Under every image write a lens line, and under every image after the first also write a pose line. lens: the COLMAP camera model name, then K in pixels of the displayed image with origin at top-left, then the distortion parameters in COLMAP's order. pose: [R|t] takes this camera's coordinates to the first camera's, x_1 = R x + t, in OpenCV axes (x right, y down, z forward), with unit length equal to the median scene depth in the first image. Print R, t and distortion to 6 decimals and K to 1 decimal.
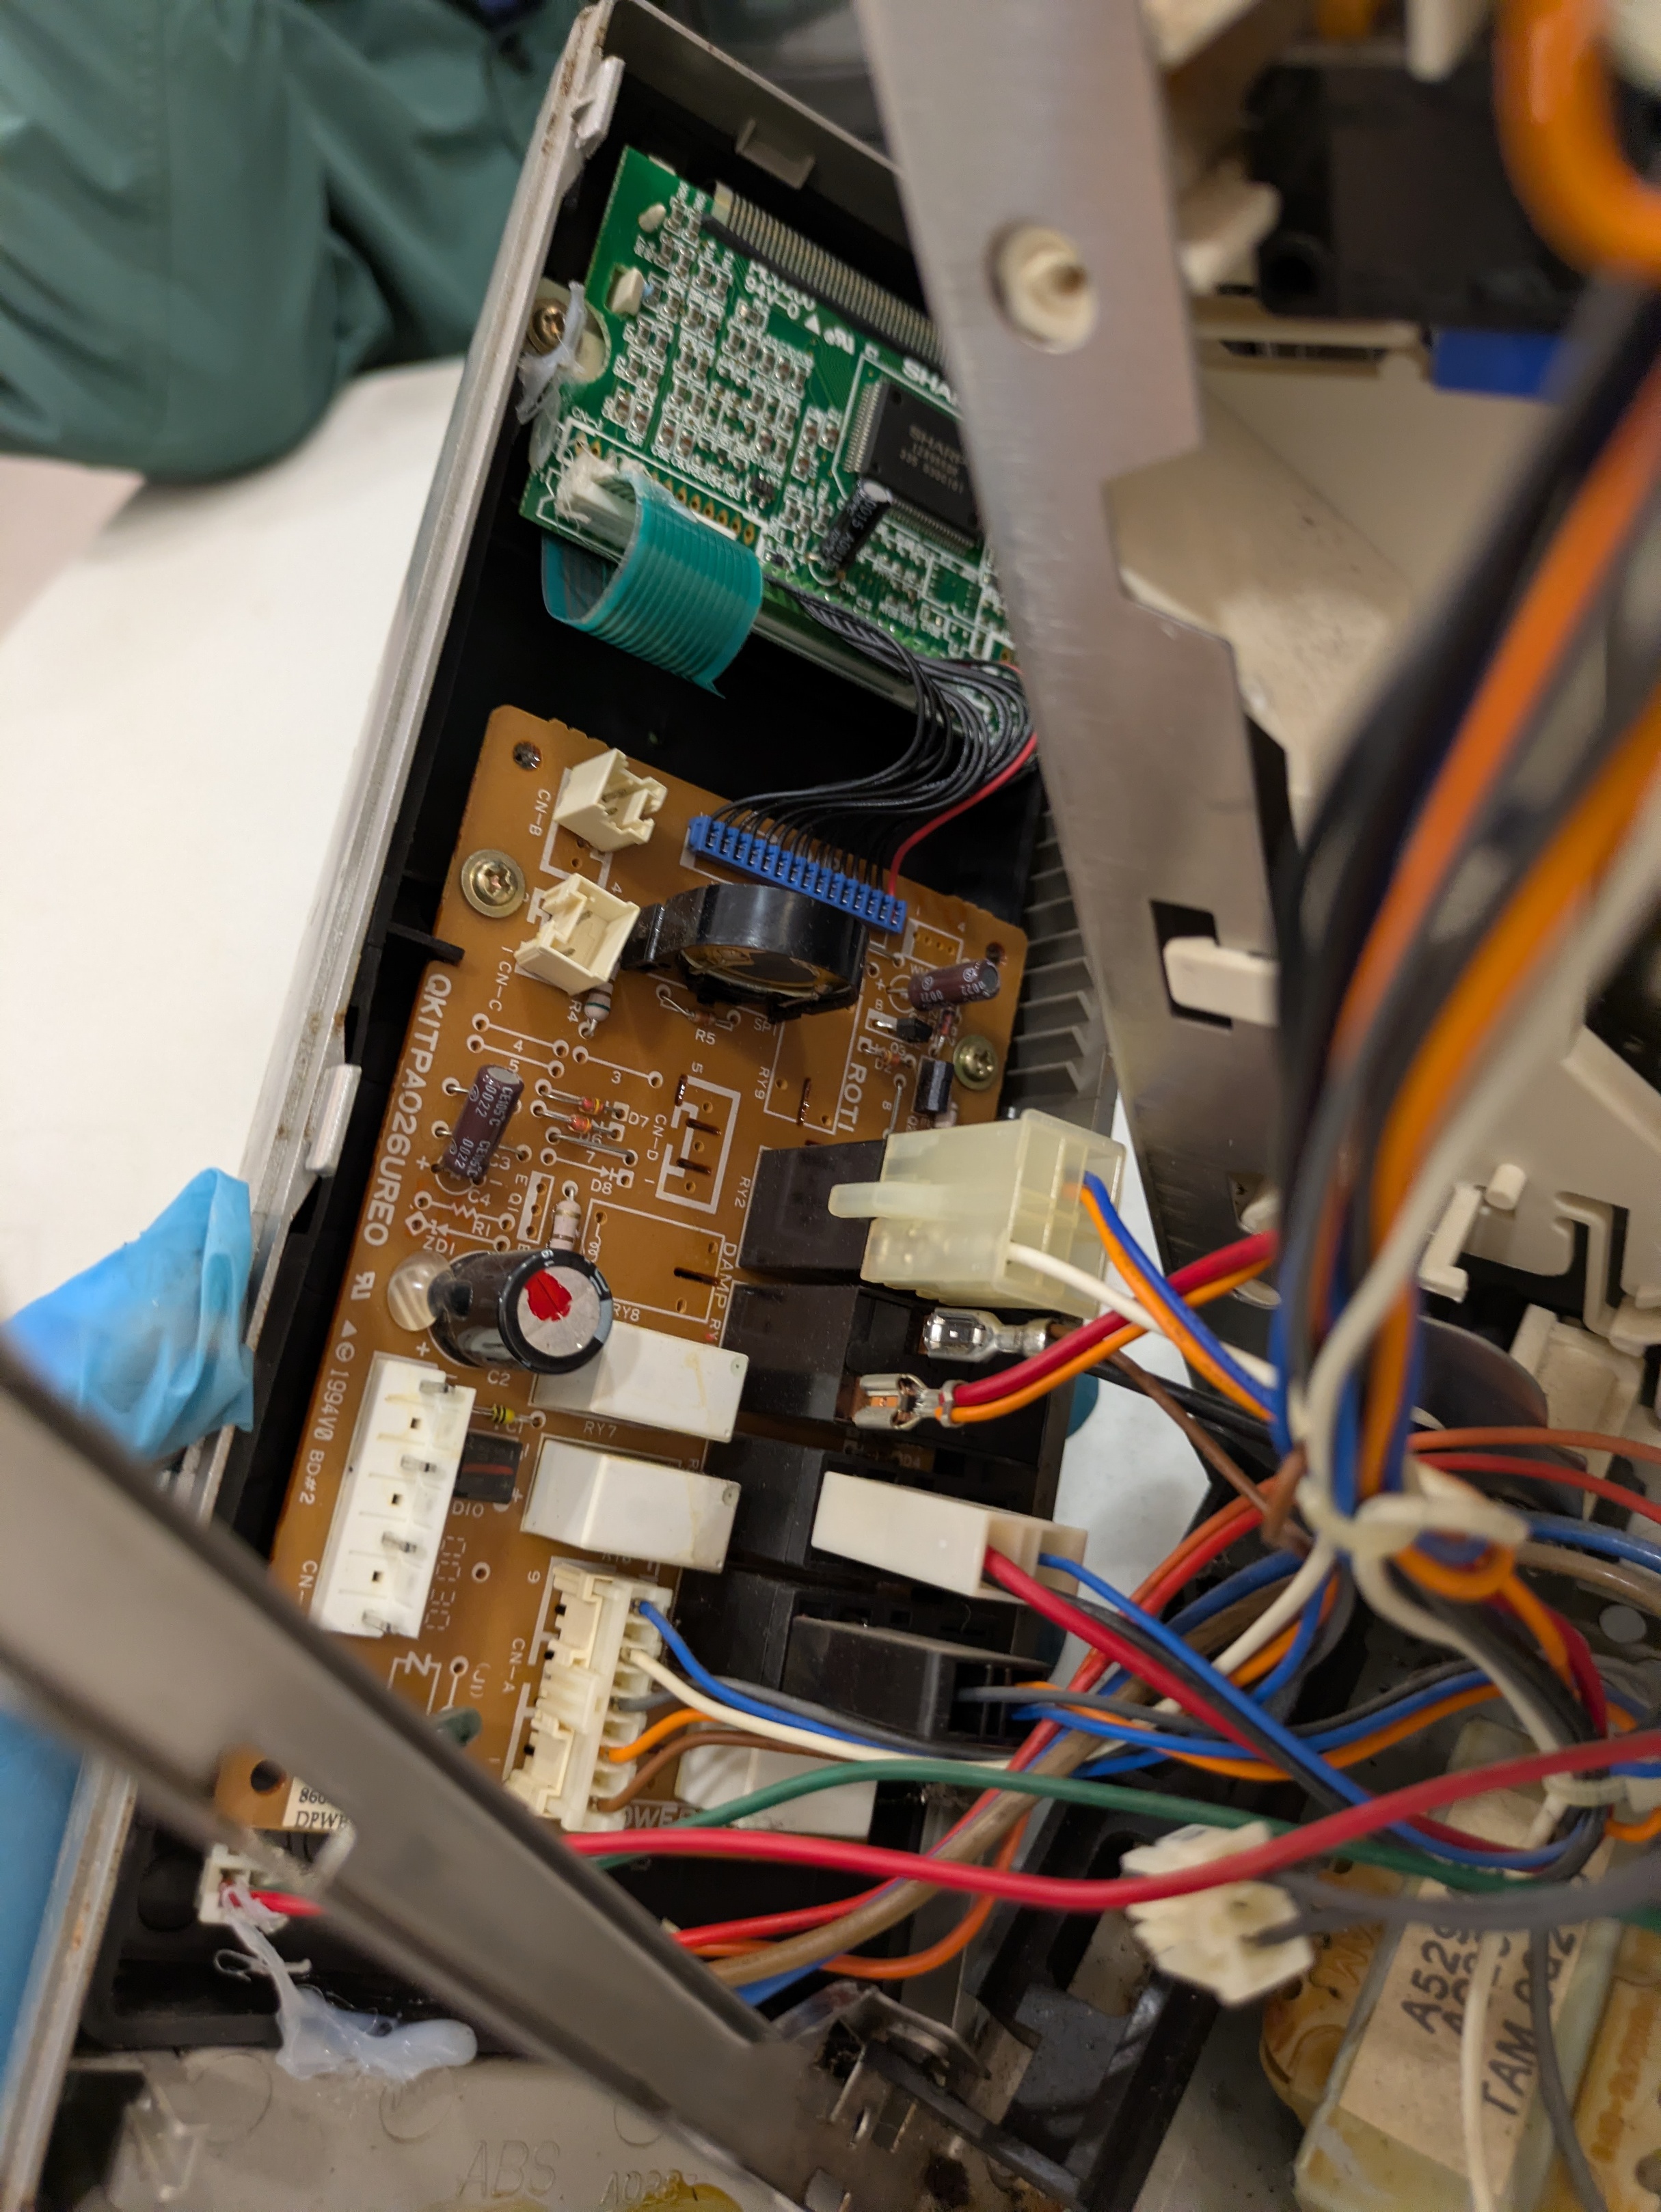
lens RADIAL K [[1704.2, 0, 842.2], [0, 1704.2, 1121.1], [0, 0, 1]] dist [0.049281, -0.110286]
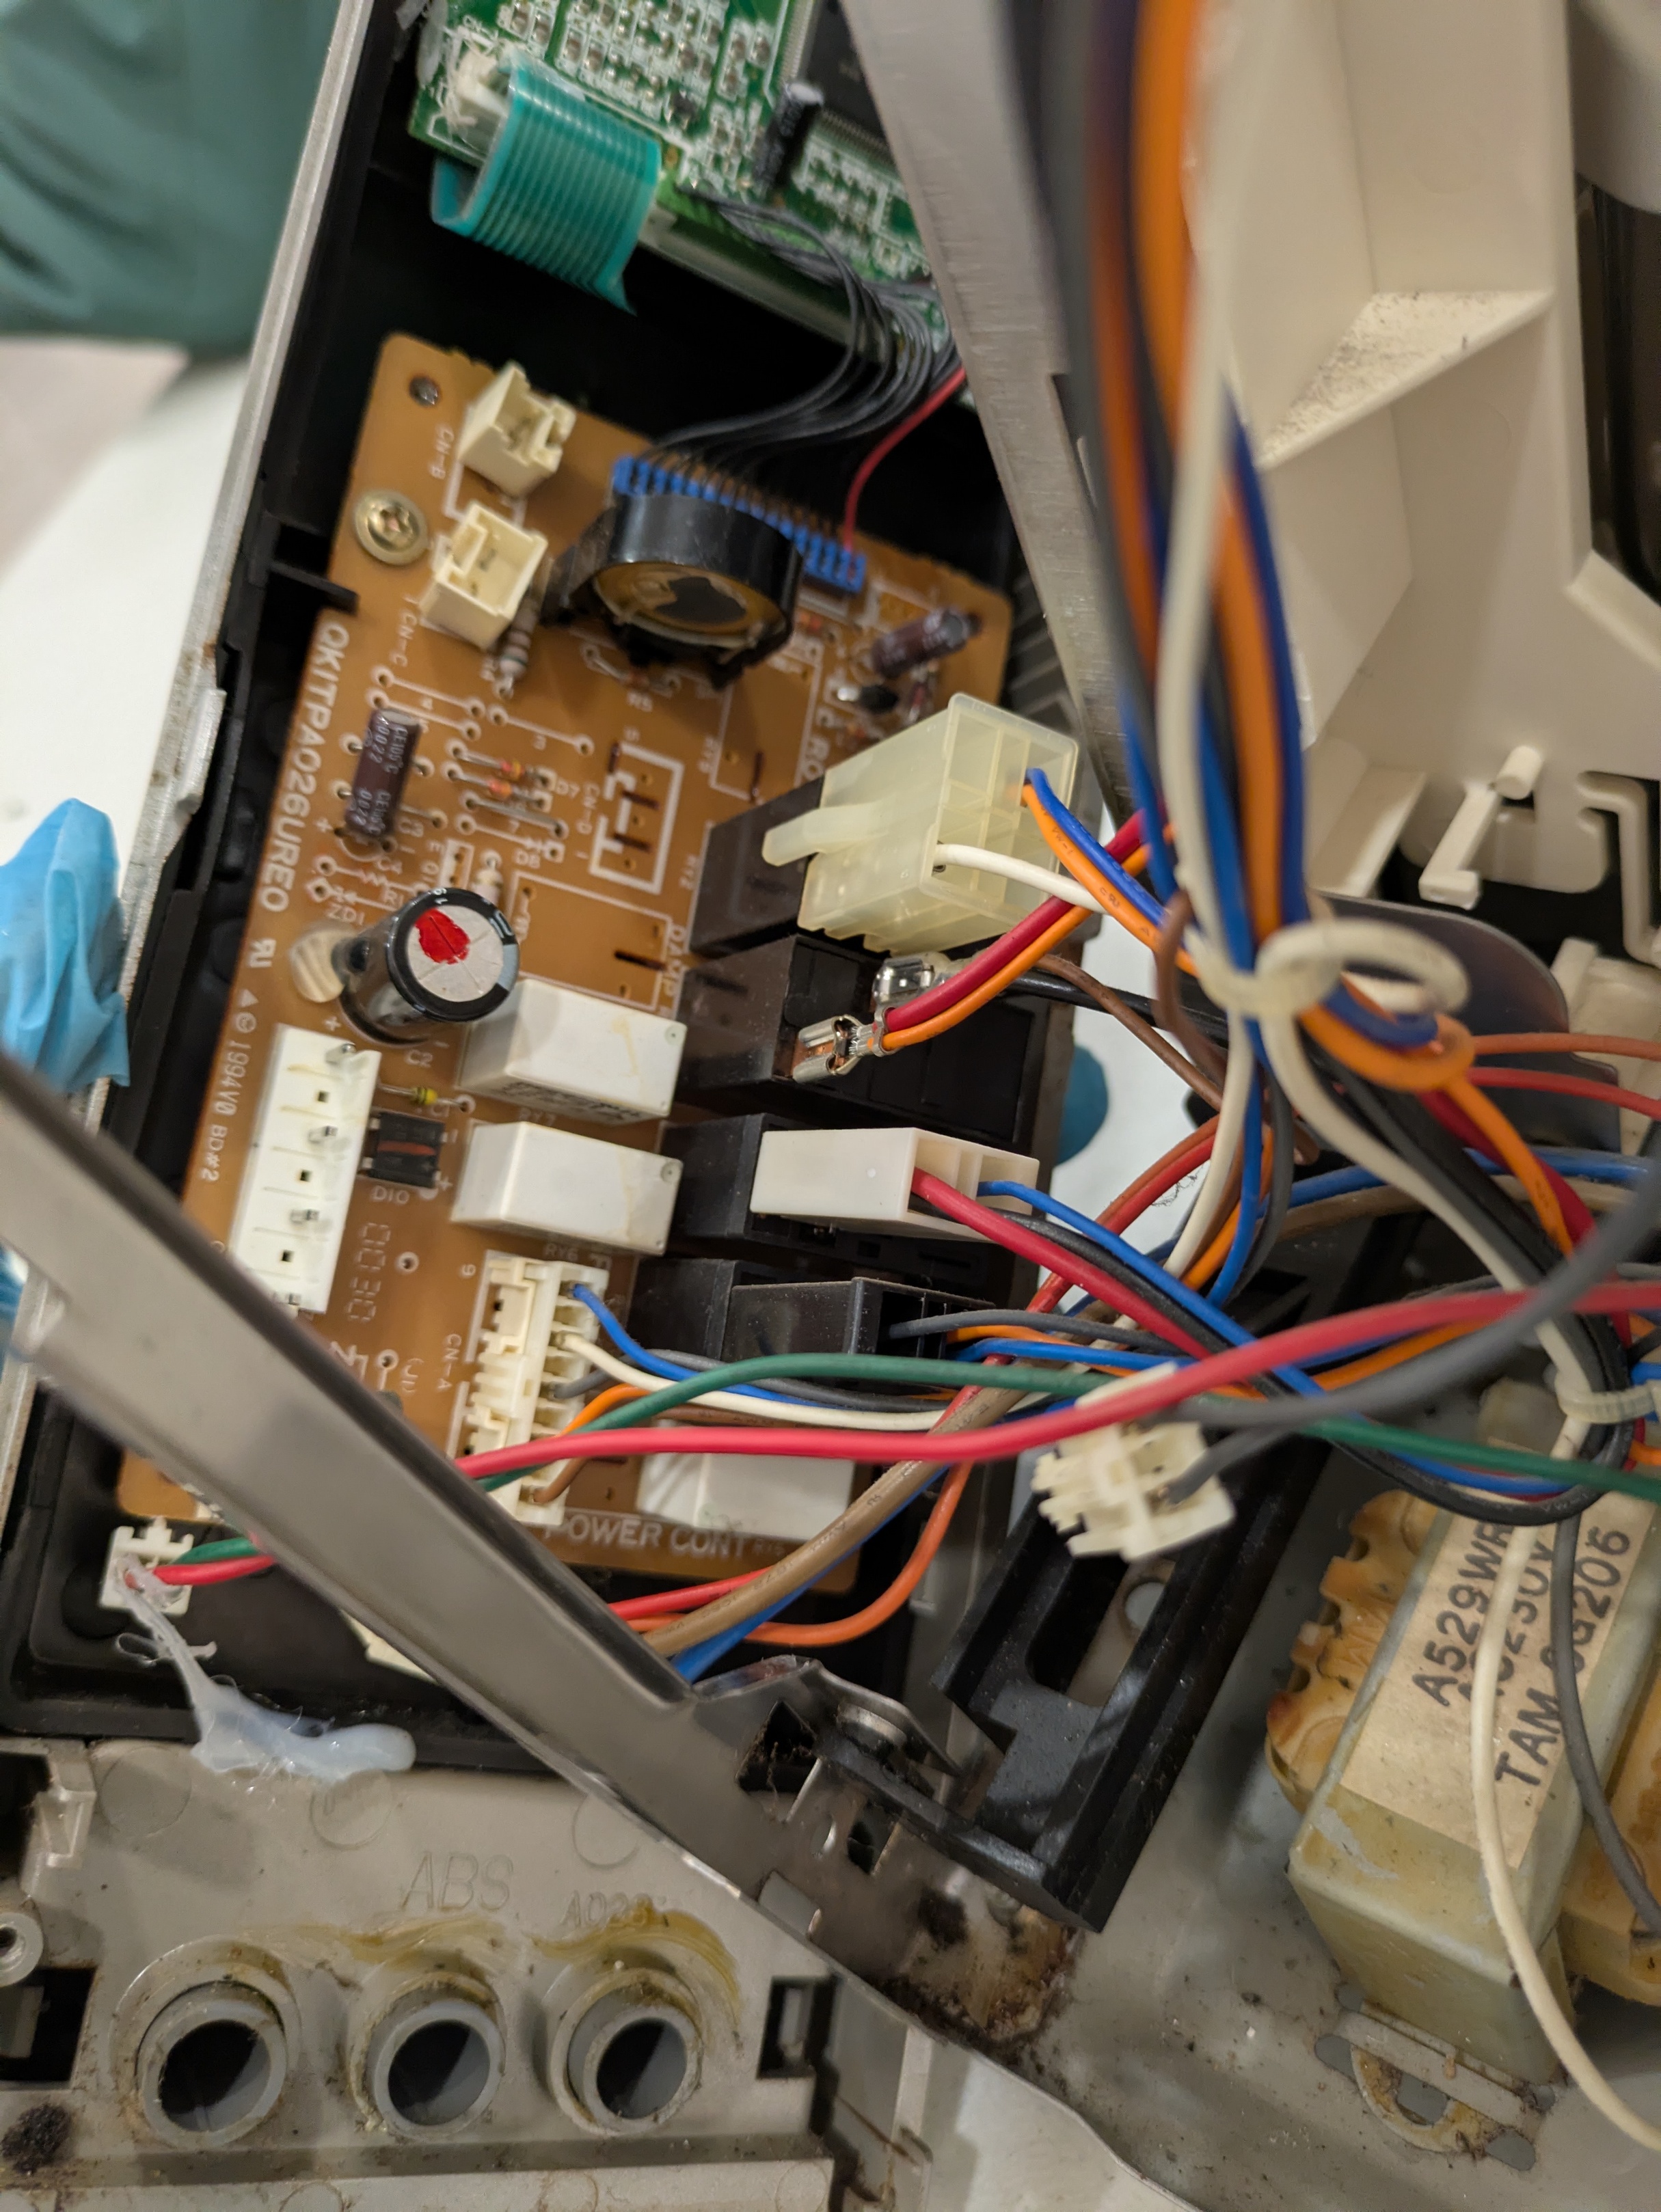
lens RADIAL K [[1720.2, 0, 829.4], [0, 1720.2, 1116.2], [0, 0, 1]] dist [-0.003501, -0.012064]
pose [[0.995761, -0.039199, -0.083202, 0.097752], [0.042108, 0.998551, 0.033511, 0.160496], [0.081768, -0.036872, 0.995969, 0.087585]]
